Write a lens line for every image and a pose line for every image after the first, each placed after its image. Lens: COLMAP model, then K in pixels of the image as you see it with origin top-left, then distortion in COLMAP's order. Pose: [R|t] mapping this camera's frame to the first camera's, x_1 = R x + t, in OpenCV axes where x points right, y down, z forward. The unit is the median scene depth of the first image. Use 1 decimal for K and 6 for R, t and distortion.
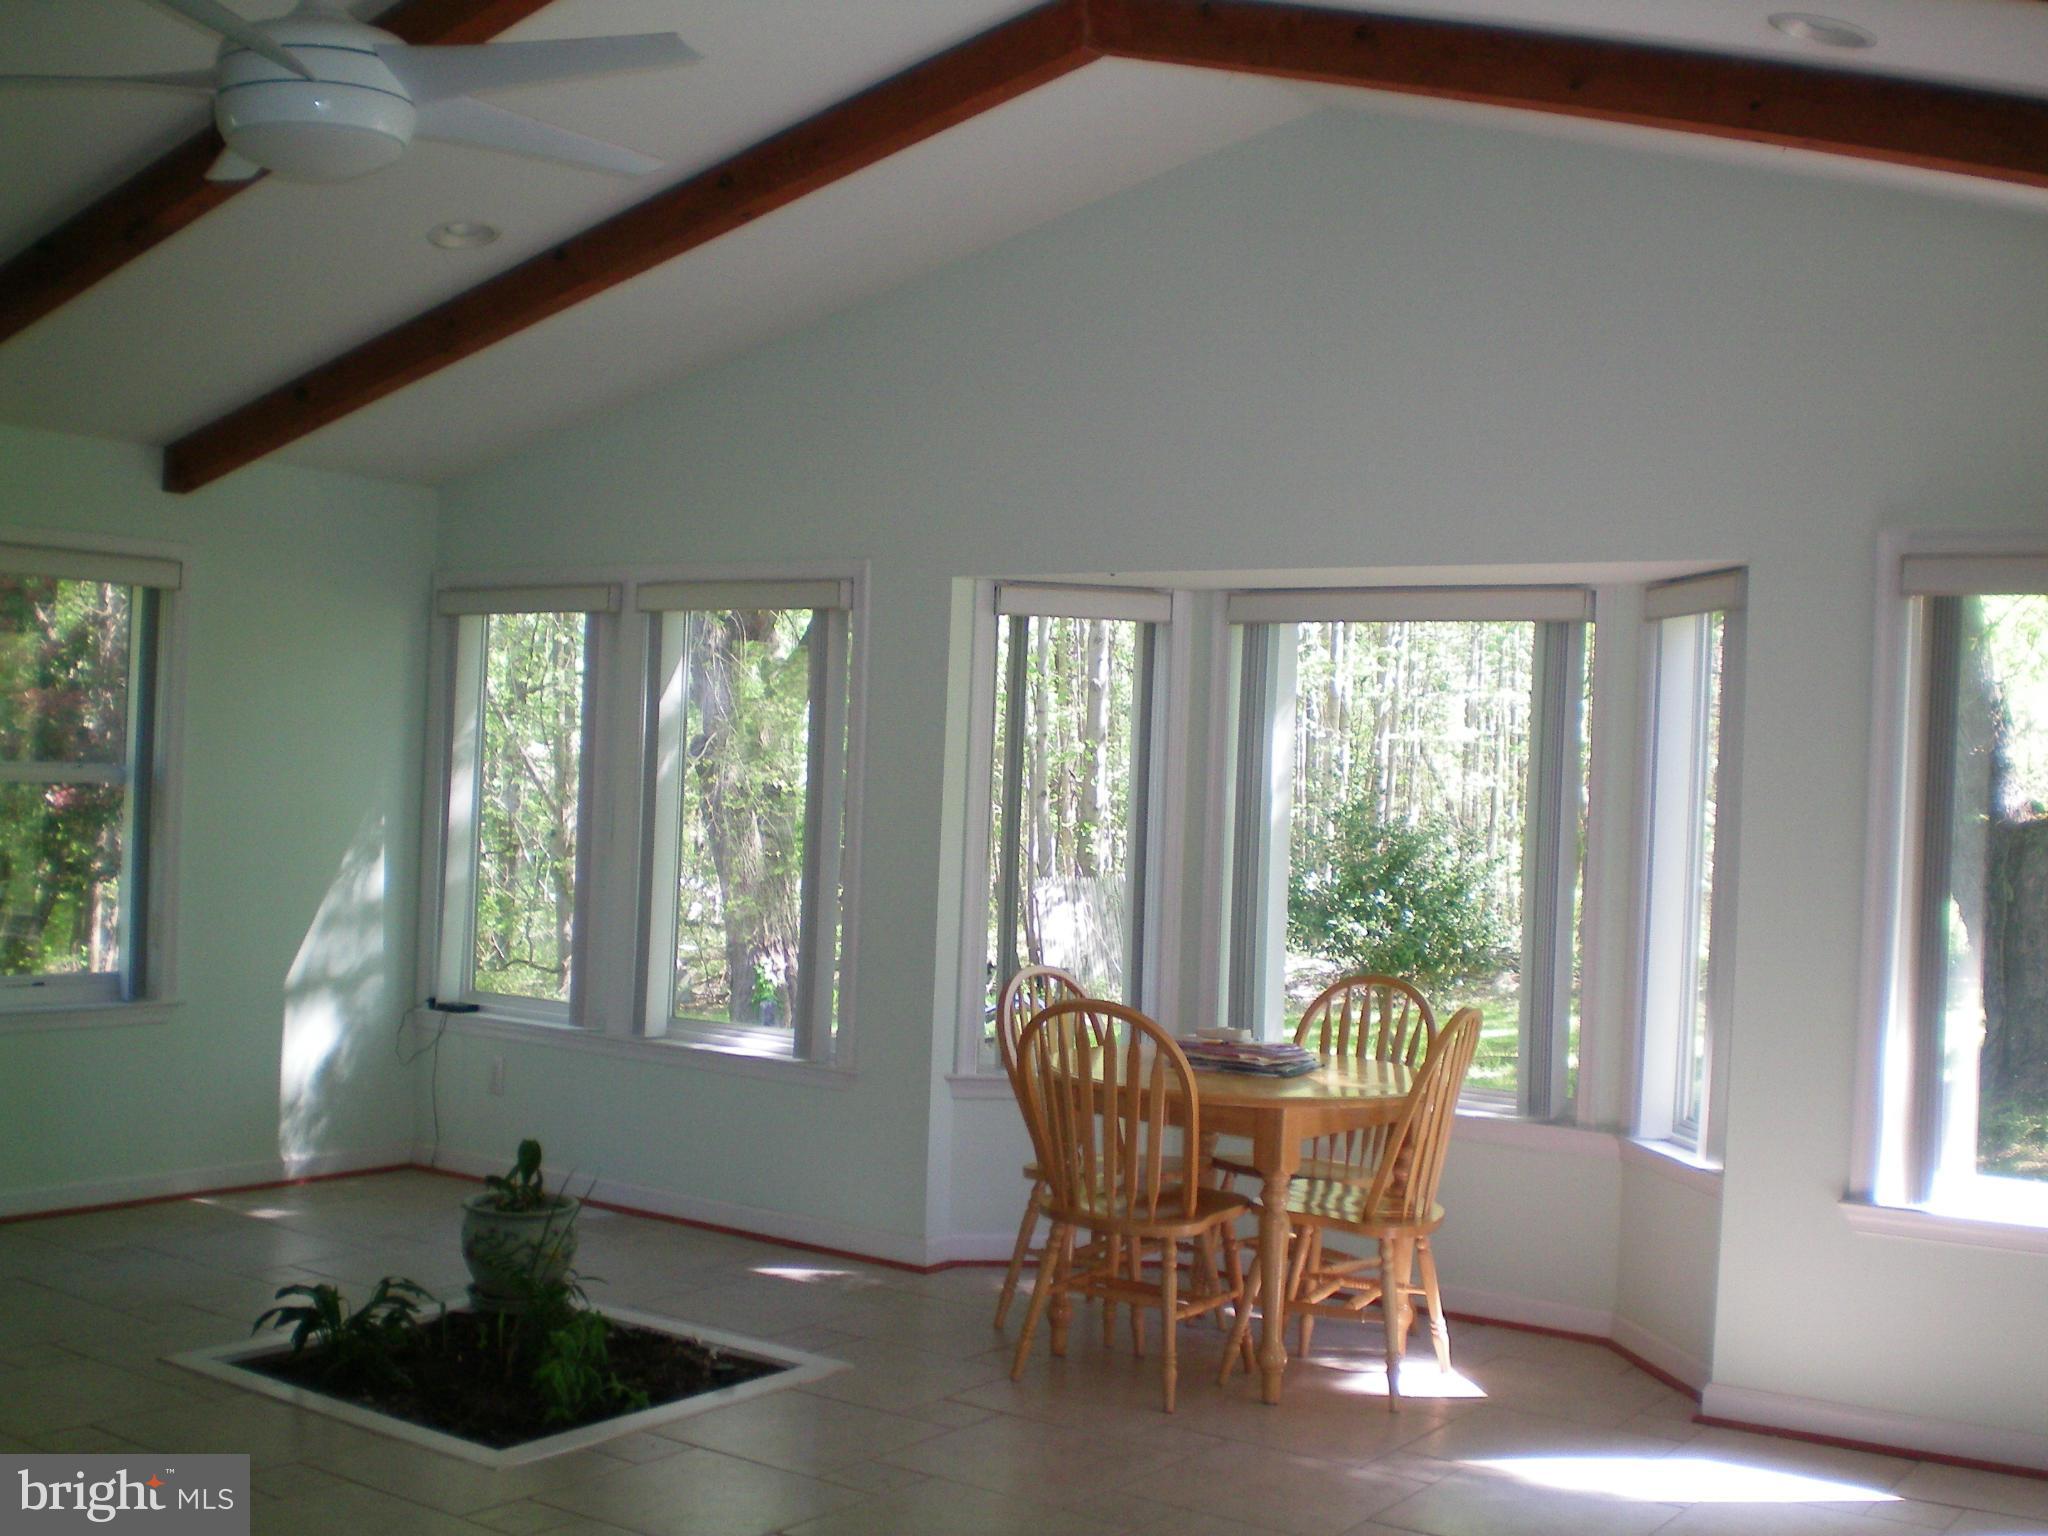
lens RADIAL K [[2290.9, 0, 1024.0], [0, 2290.9, 768.0], [0, 0, 1]] dist [-0.011866, -0.459514]
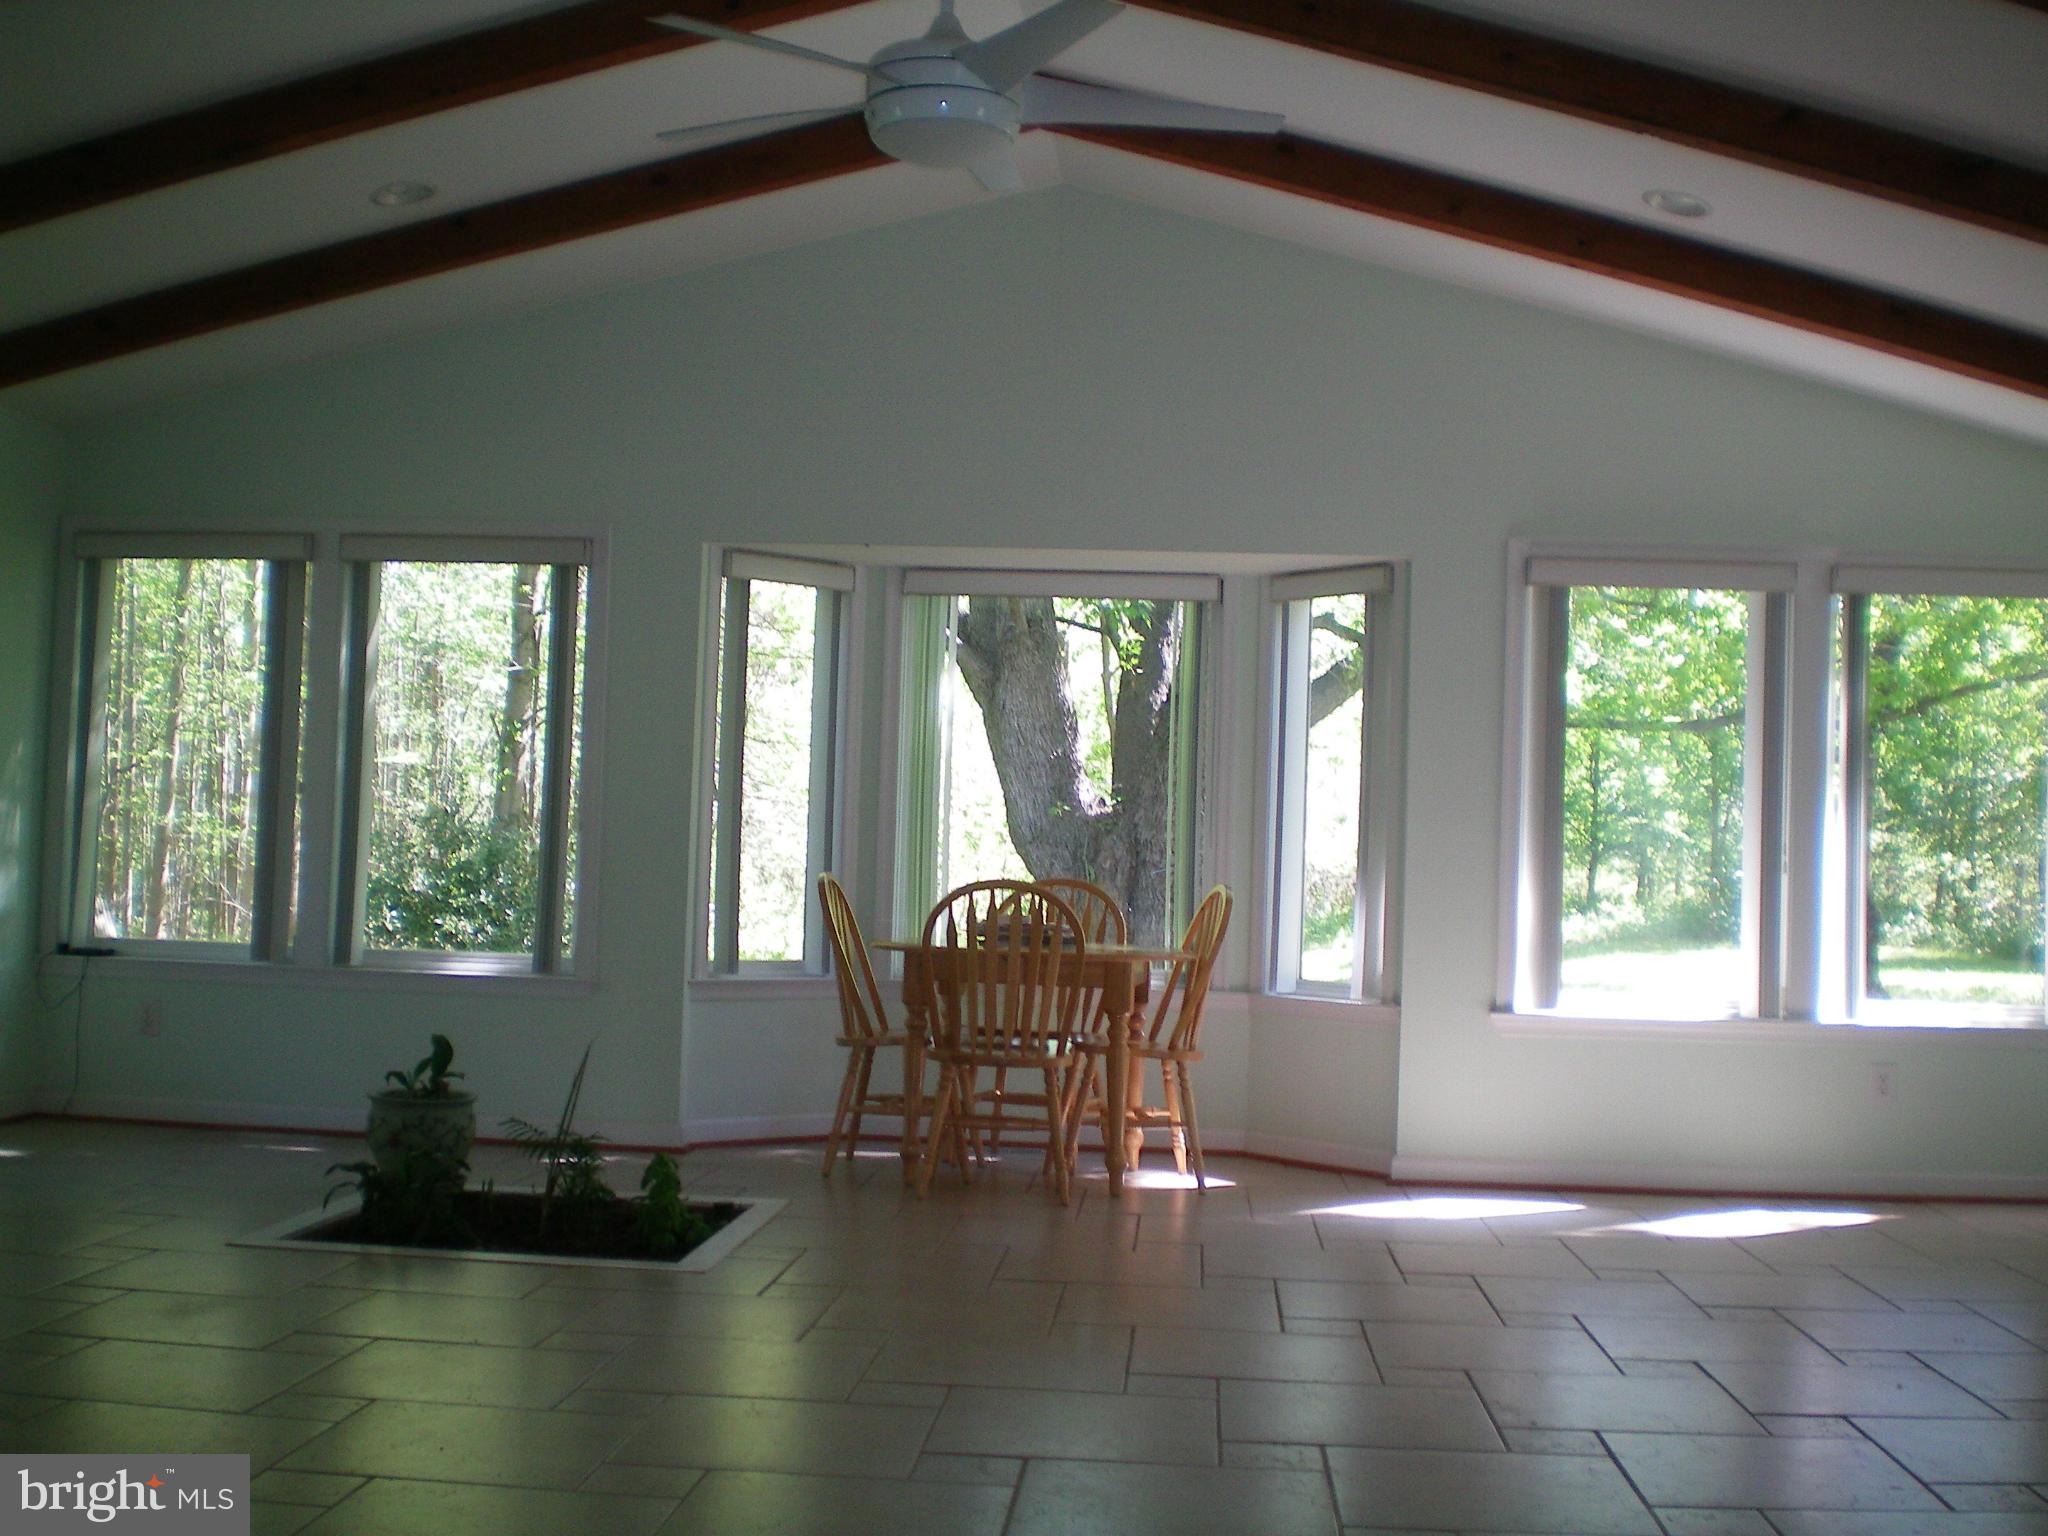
lens RADIAL K [[2295.6, 0, 1015.3], [0, 2295.6, 772.9], [0, 0, 1]] dist [-0.051330, -0.235144]
pose [[0.861496, 0.009489, 0.507676, -0.519795], [-0.000937, 0.999853, -0.017100, 0.056168], [-0.507763, 0.014256, 0.861379, -0.069313]]
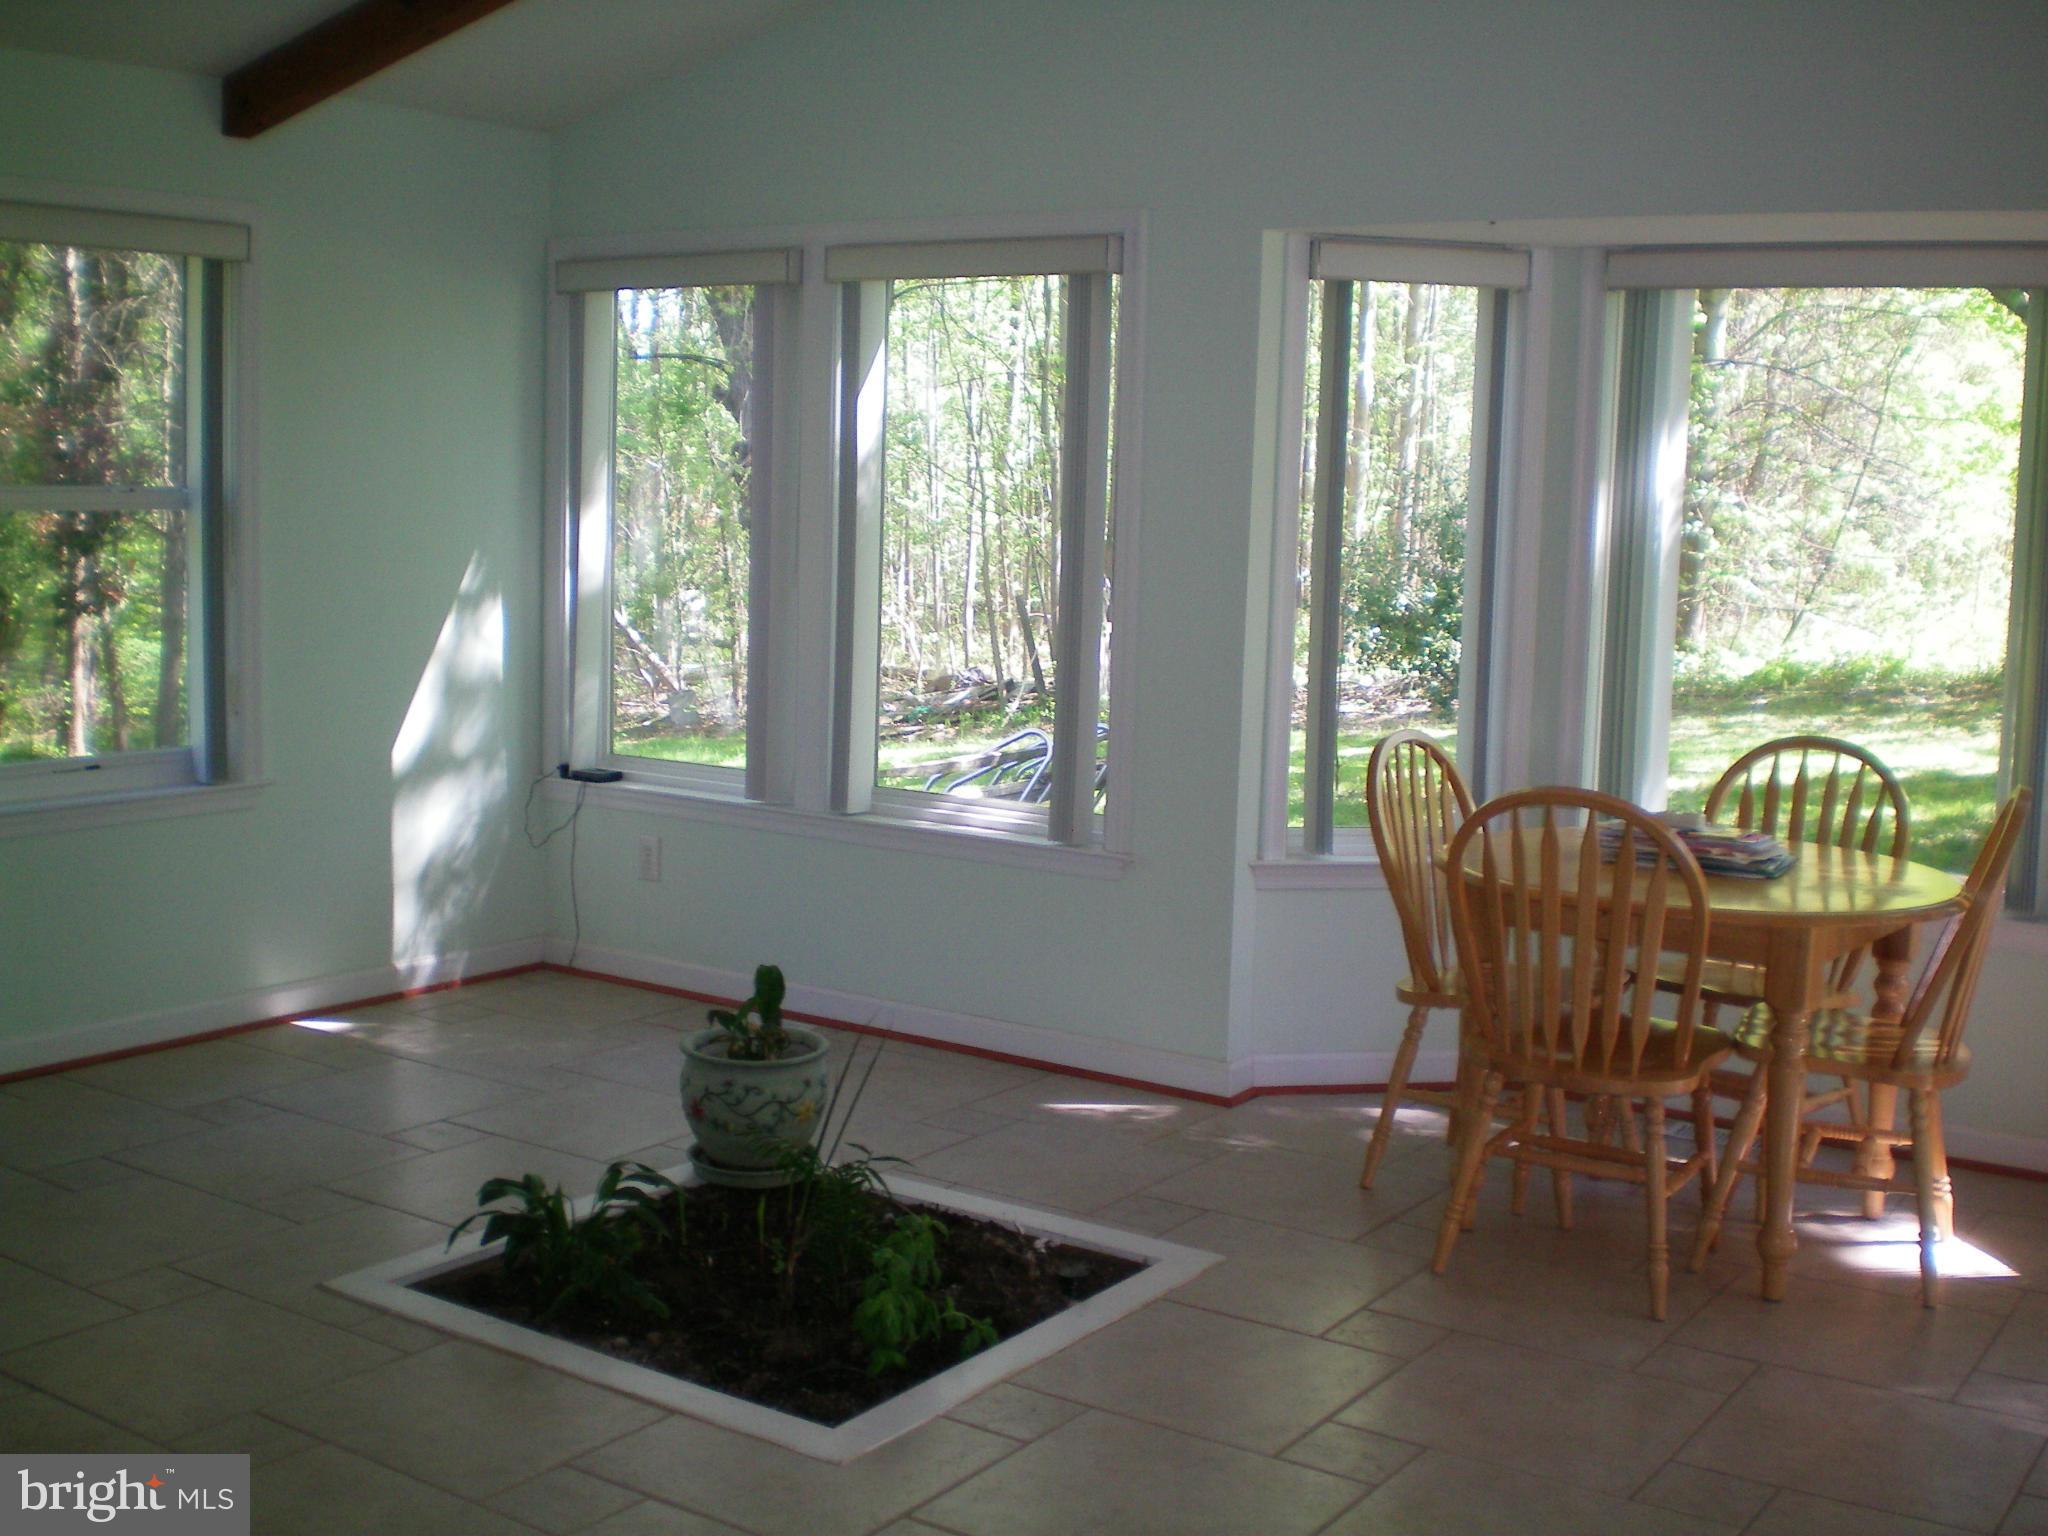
lens RADIAL K [[2295.6, 0, 1015.3], [0, 2295.6, 772.9], [0, 0, 1]] dist [-0.051330, -0.235144]
pose [[0.999842, -0.011794, 0.013264, -0.139084], [0.009987, 0.991610, 0.128881, -0.001578], [-0.014673, -0.128728, 0.991571, 0.229877]]
